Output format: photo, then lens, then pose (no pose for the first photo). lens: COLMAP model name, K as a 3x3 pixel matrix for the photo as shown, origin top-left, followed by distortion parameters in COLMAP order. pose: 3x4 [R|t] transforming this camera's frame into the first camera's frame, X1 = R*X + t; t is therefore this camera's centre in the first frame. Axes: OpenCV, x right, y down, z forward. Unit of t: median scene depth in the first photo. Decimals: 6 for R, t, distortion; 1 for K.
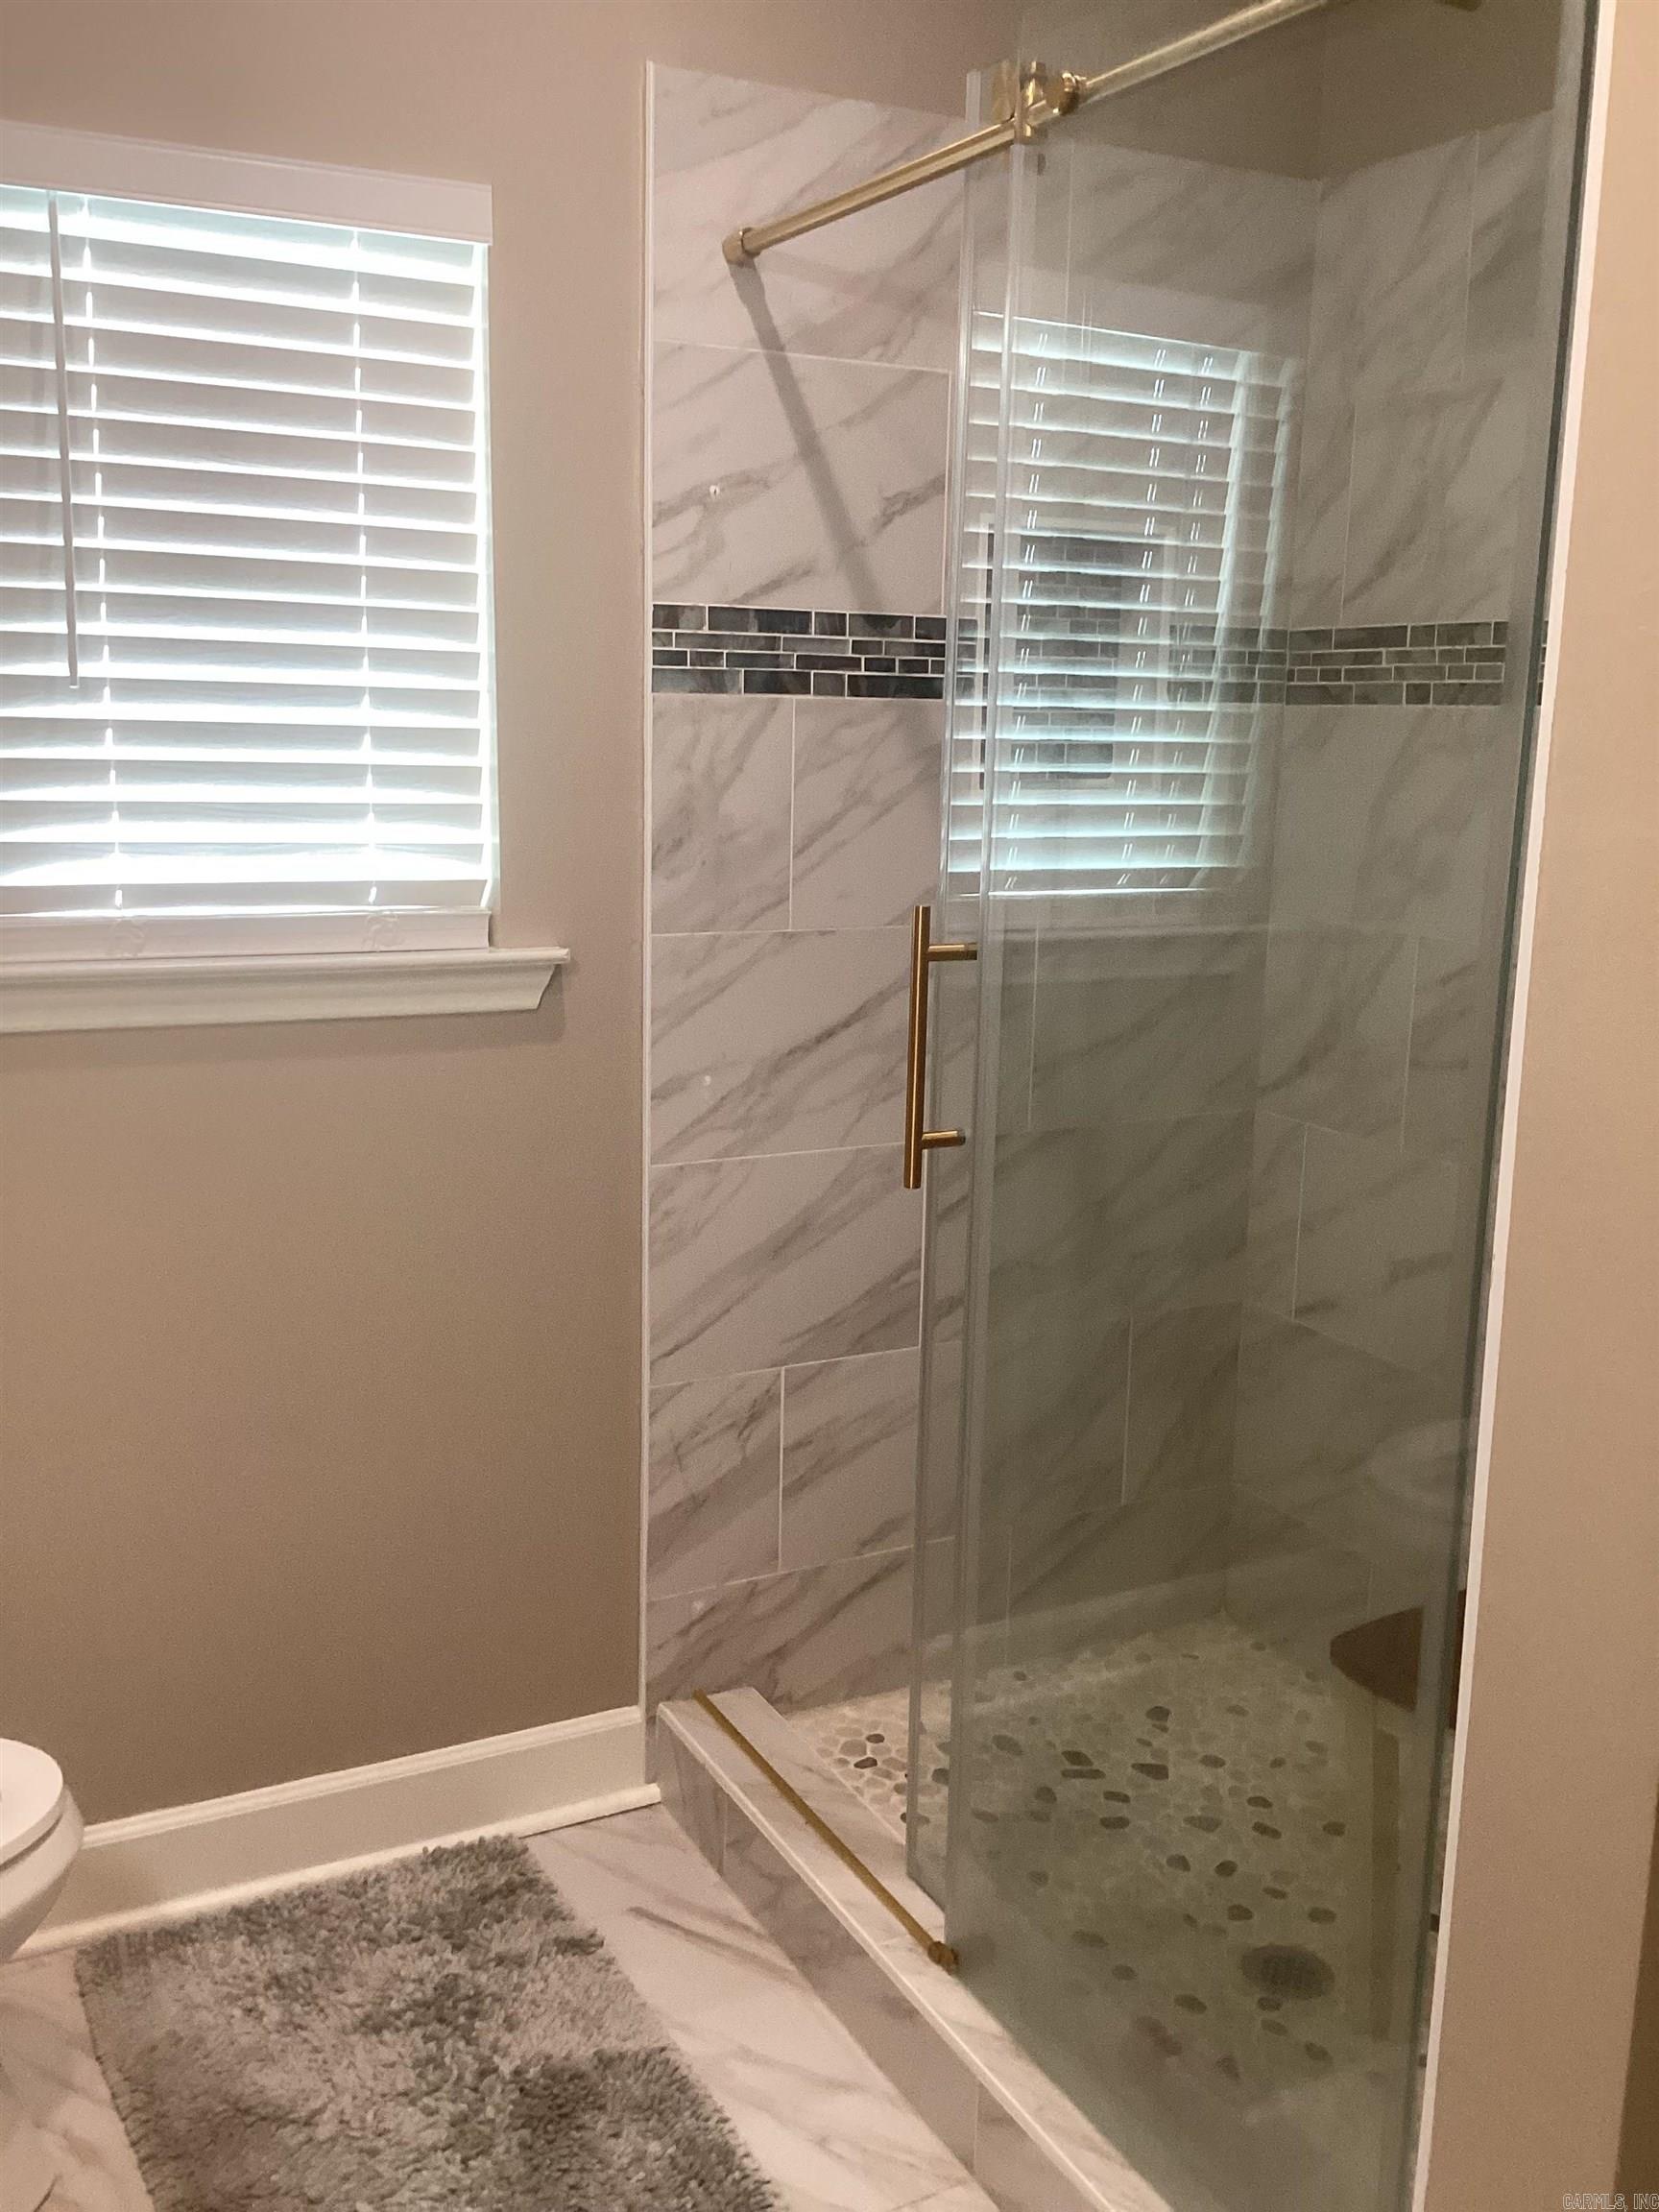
lens RADIAL K [[2012.0, 0, 829.5], [0, 2012.0, 1106.0], [0, 0, 1]] dist [0.135919, -0.274516]
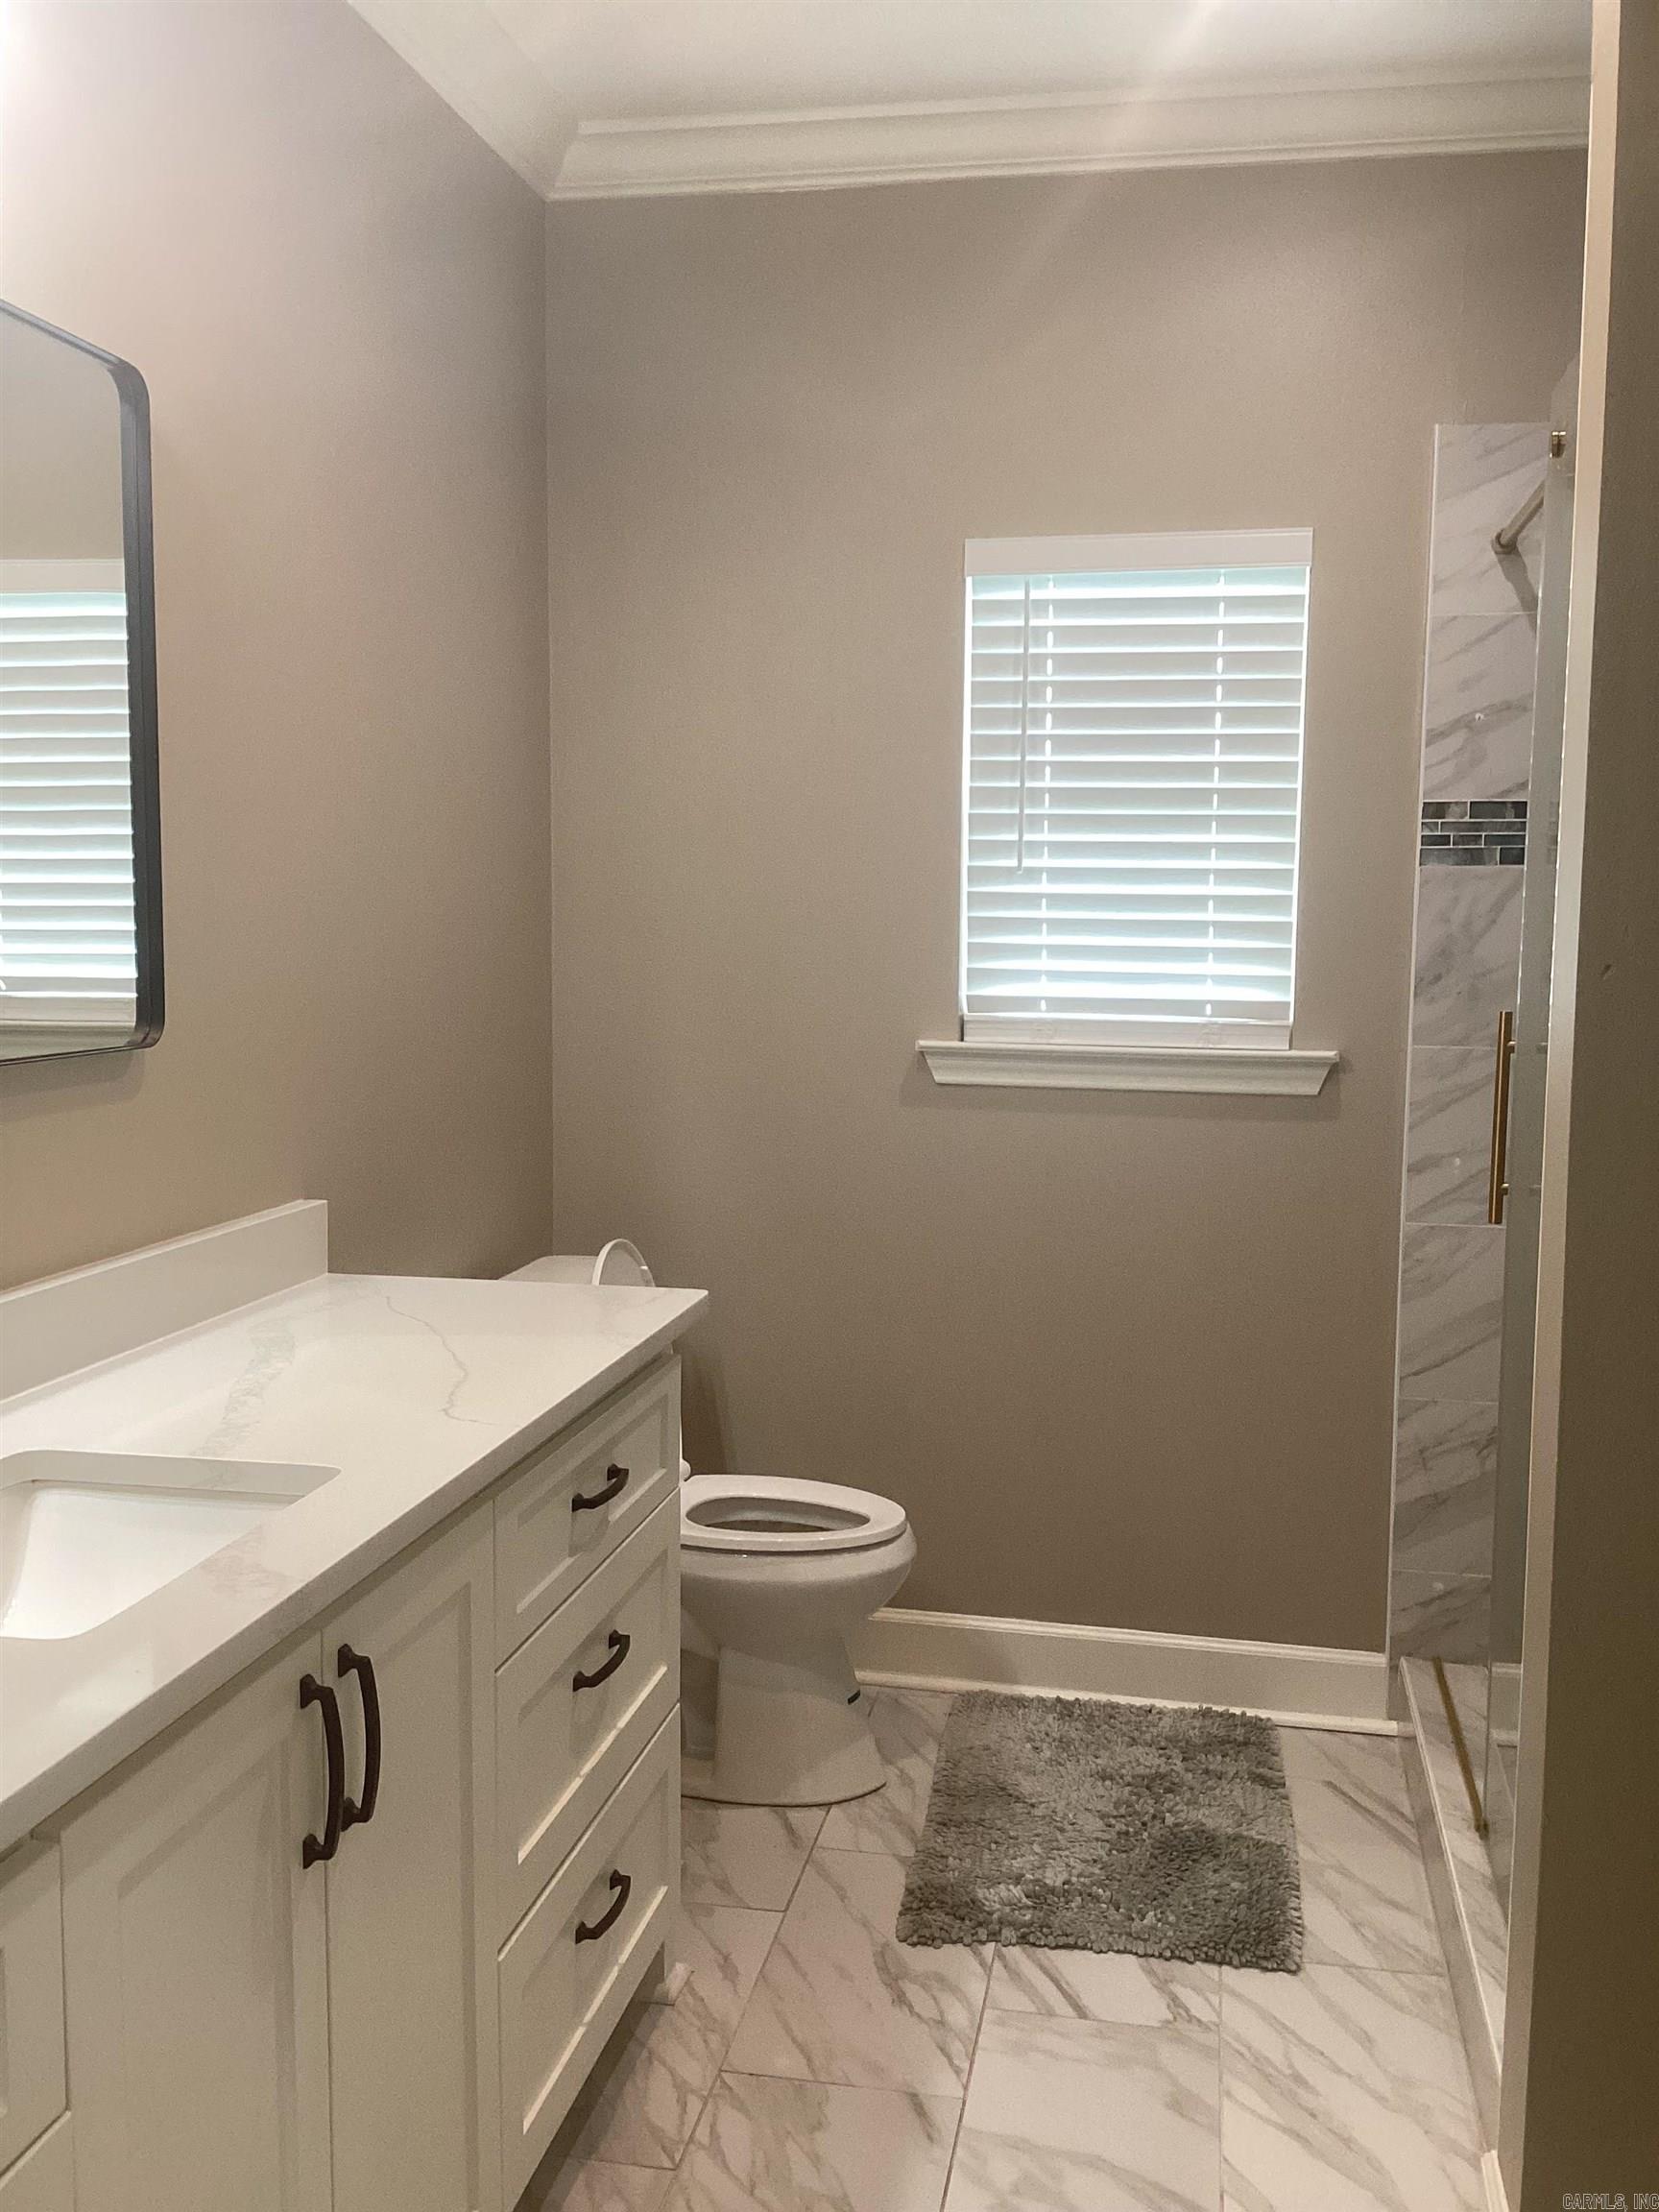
lens RADIAL K [[2012.0, 0, 829.5], [0, 2012.0, 1106.0], [0, 0, 1]] dist [0.135919, -0.274516]
pose [[0.778955, 0.046024, -0.625389, 0.463467], [-0.115345, 0.990803, -0.070752, 0.095543], [0.616381, 0.127248, 0.777099, -0.274472]]
